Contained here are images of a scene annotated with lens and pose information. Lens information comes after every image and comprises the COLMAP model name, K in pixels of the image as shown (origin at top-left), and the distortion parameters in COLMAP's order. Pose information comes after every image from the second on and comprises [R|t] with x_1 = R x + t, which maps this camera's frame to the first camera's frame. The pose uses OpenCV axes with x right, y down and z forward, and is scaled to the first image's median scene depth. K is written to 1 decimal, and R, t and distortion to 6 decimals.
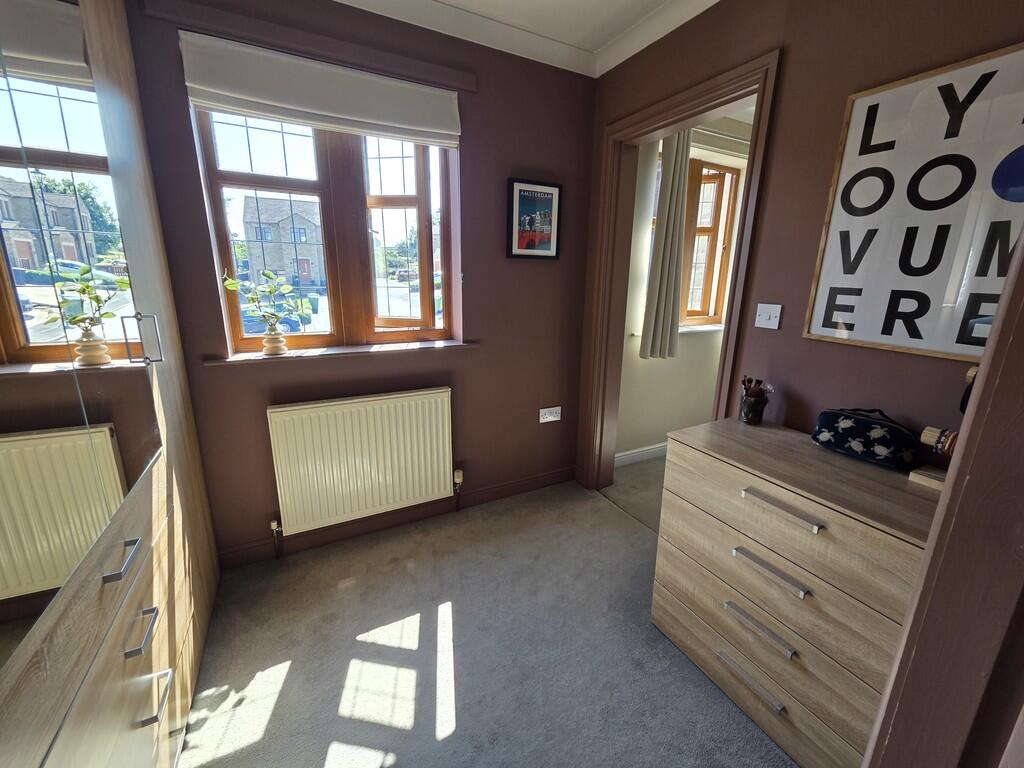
lens RADIAL K [[419.4, 0, 512.7], [0, 419.4, 379.8], [0, 0, 1]] dist [-0.001232, 0.001102]
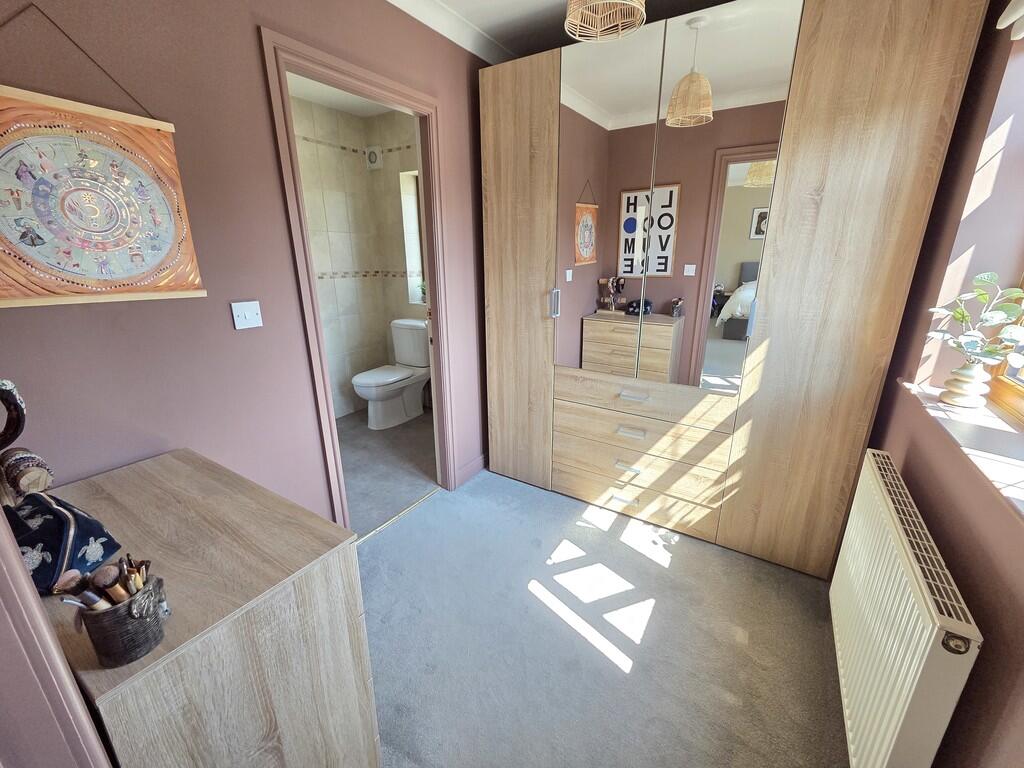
lens RADIAL K [[419.4, 0, 509.2], [0, 419.4, 381.2], [0, 0, 1]] dist [-0.001232, 0.001102]
pose [[-0.864627, 0.137854, -0.483131, 0.430001], [-0.129652, 0.867828, 0.479651, -0.380295], [0.485397, 0.477358, -0.732475, 1.412989]]
